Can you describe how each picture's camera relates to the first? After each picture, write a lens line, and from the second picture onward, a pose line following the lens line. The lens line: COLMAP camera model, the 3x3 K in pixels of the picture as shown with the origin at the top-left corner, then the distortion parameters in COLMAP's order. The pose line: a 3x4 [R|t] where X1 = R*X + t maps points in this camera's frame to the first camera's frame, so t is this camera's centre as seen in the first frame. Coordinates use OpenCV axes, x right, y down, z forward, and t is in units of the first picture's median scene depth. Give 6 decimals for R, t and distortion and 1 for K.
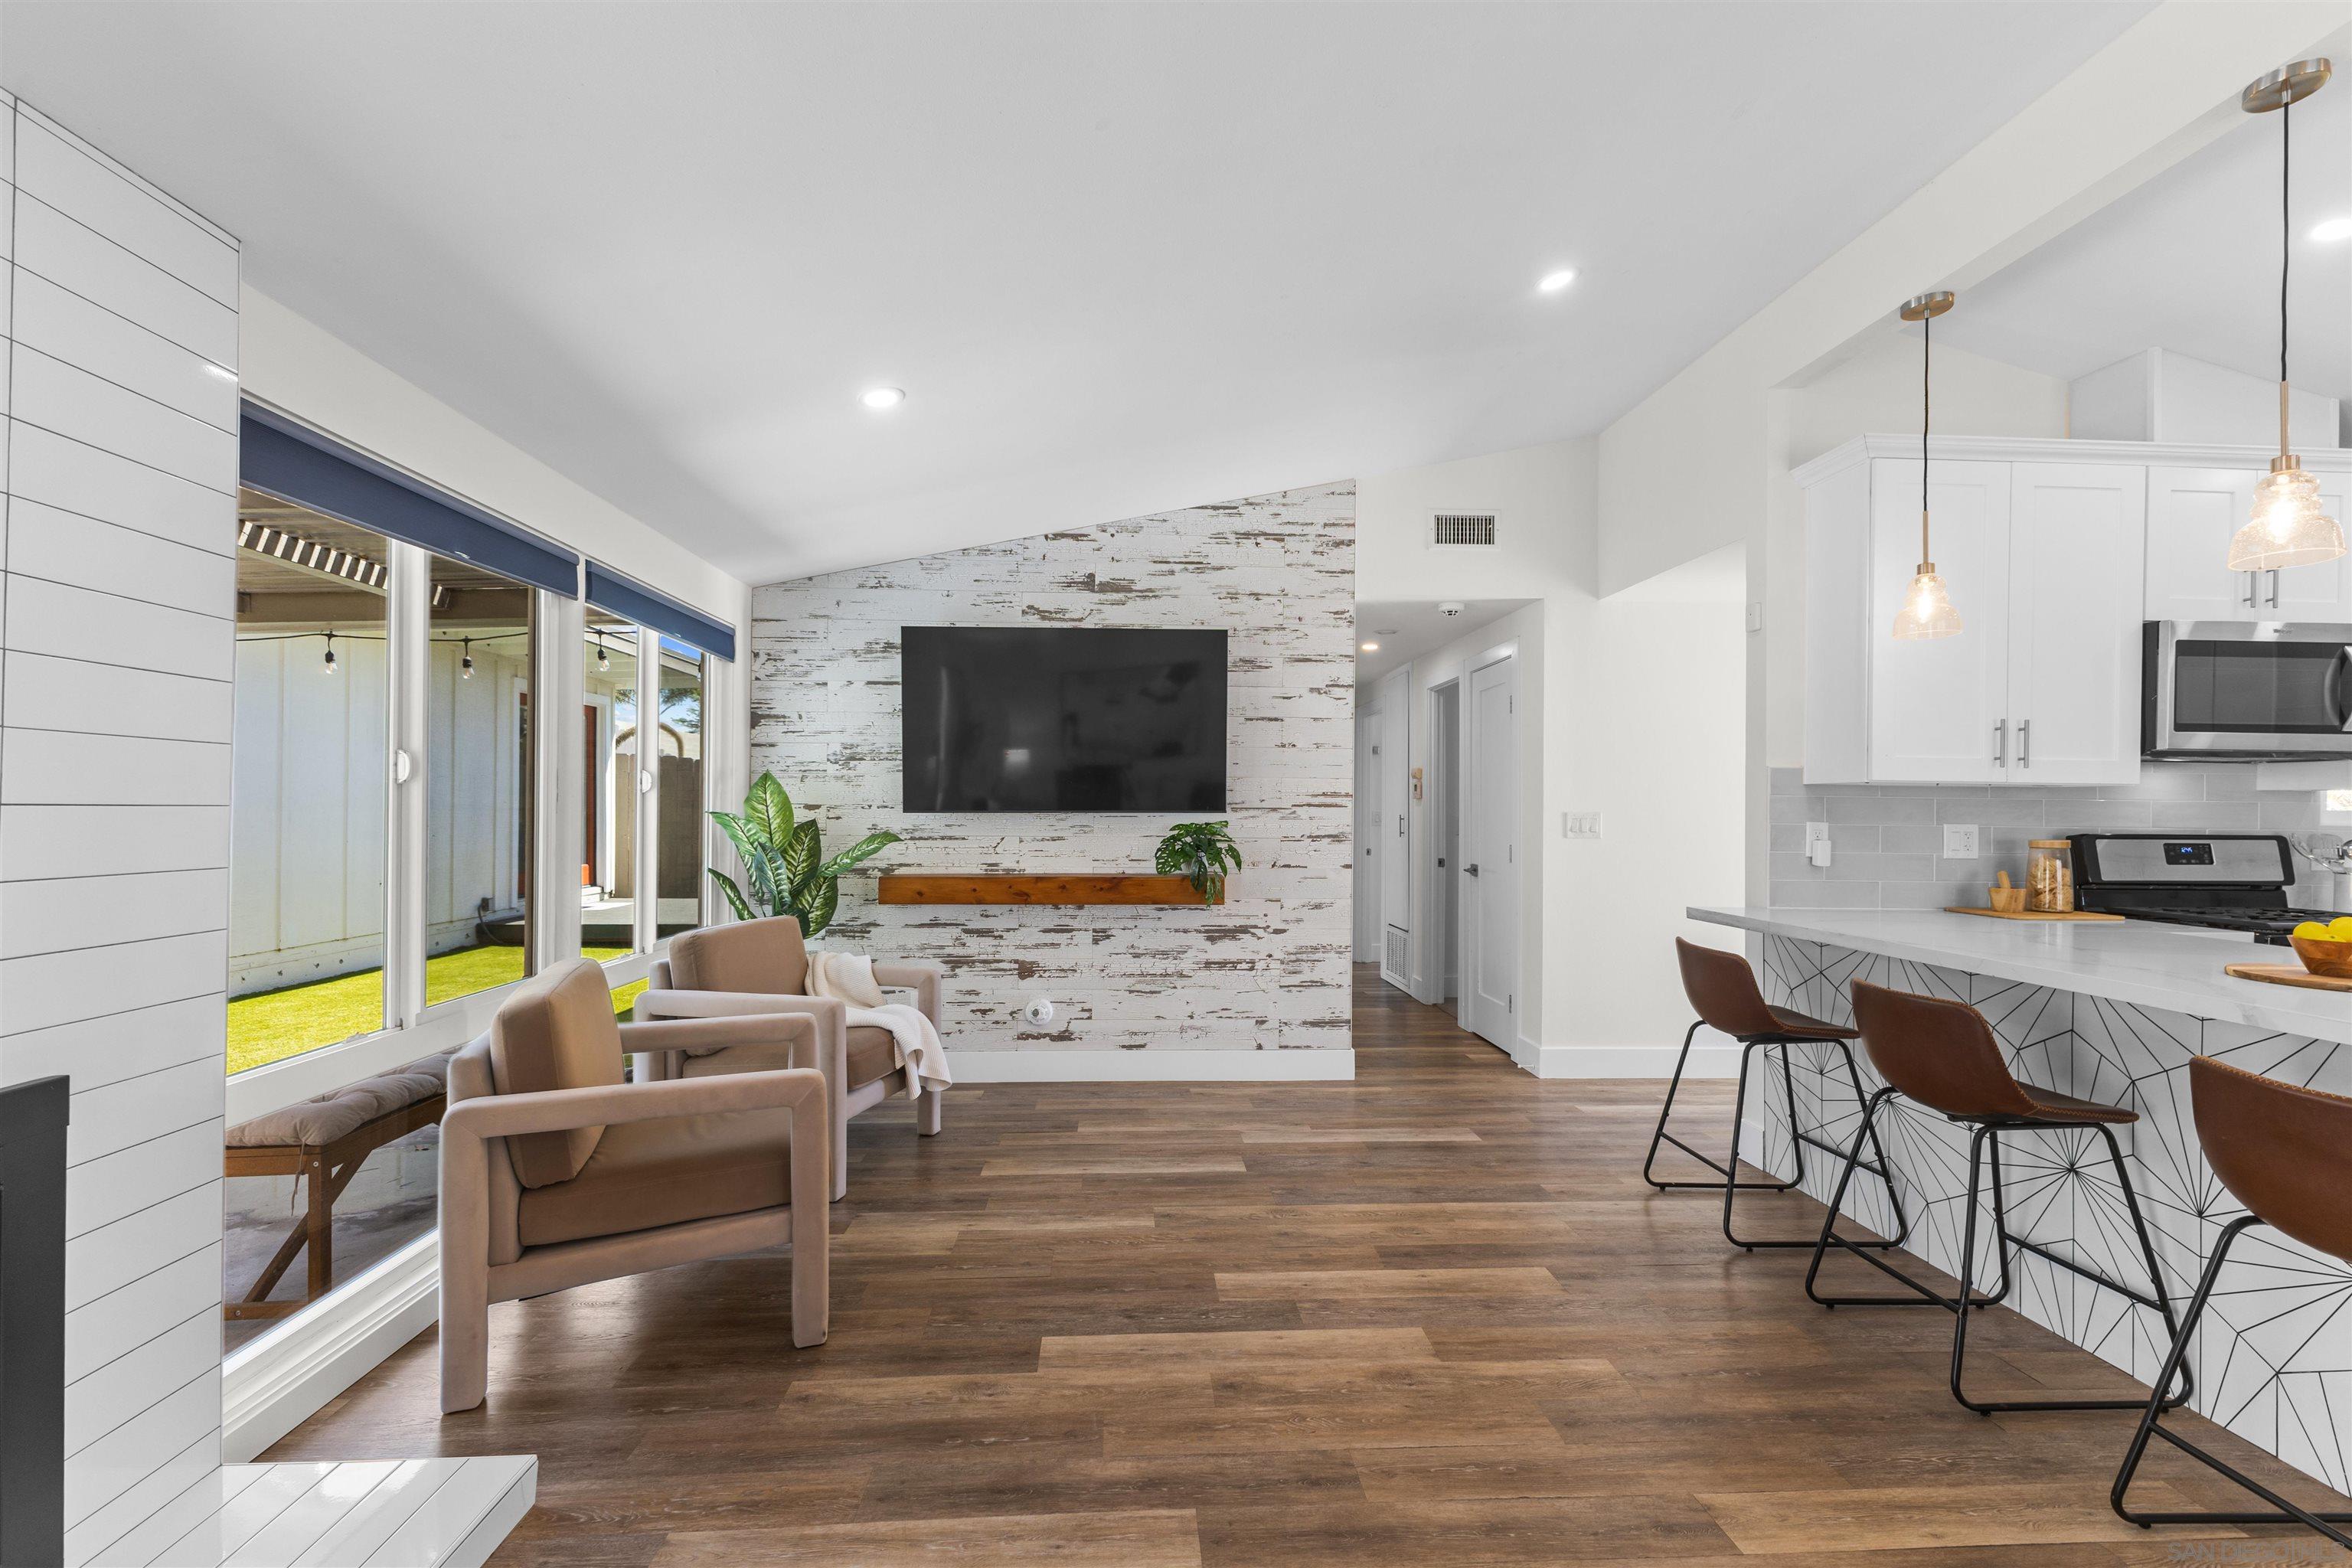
lens RADIAL K [[1018.7, 0, 1173.3], [0, 1018.7, 800.5], [0, 0, 1]] dist [0.008976, -0.000196]
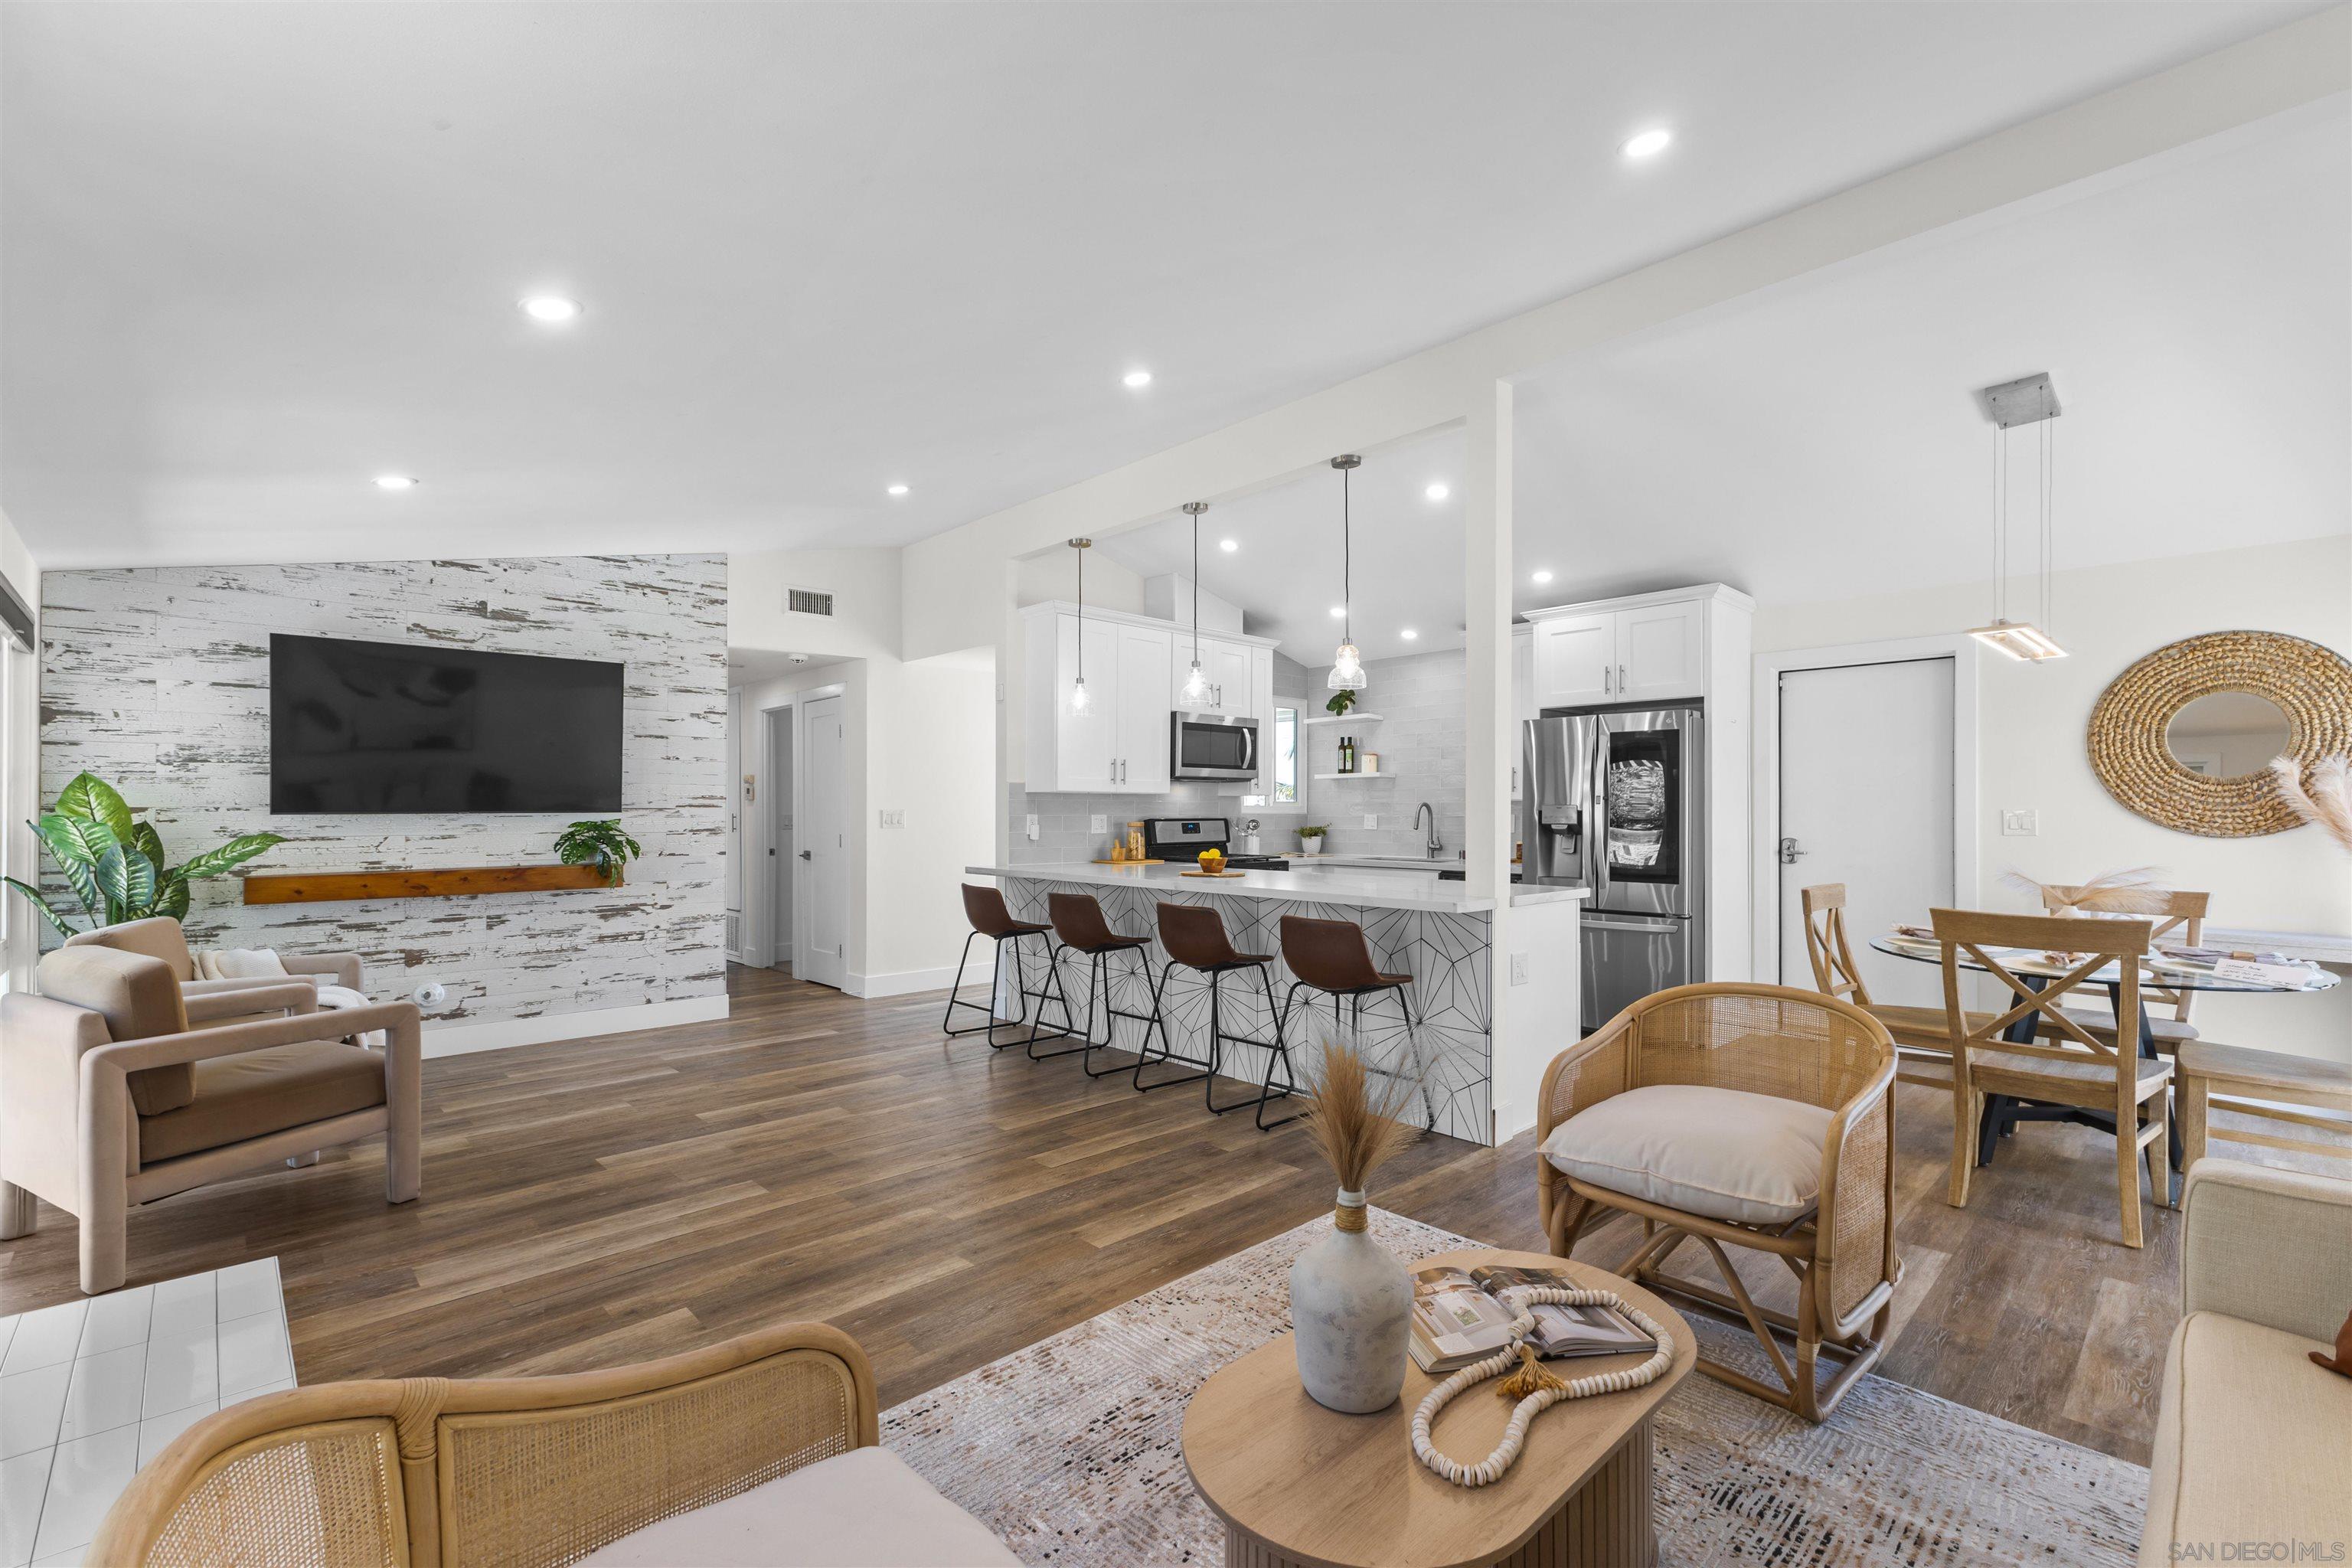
lens RADIAL K [[1007.6, 0, 1178.1], [0, 1007.6, 805.8], [0, 0, 1]] dist [0.003506, -0.000503]
pose [[0.759456, -0.004097, 0.650546, -0.227491], [0.001426, 0.999988, 0.004633, -0.000368], [-0.650558, -0.002590, 0.759452, -0.355045]]
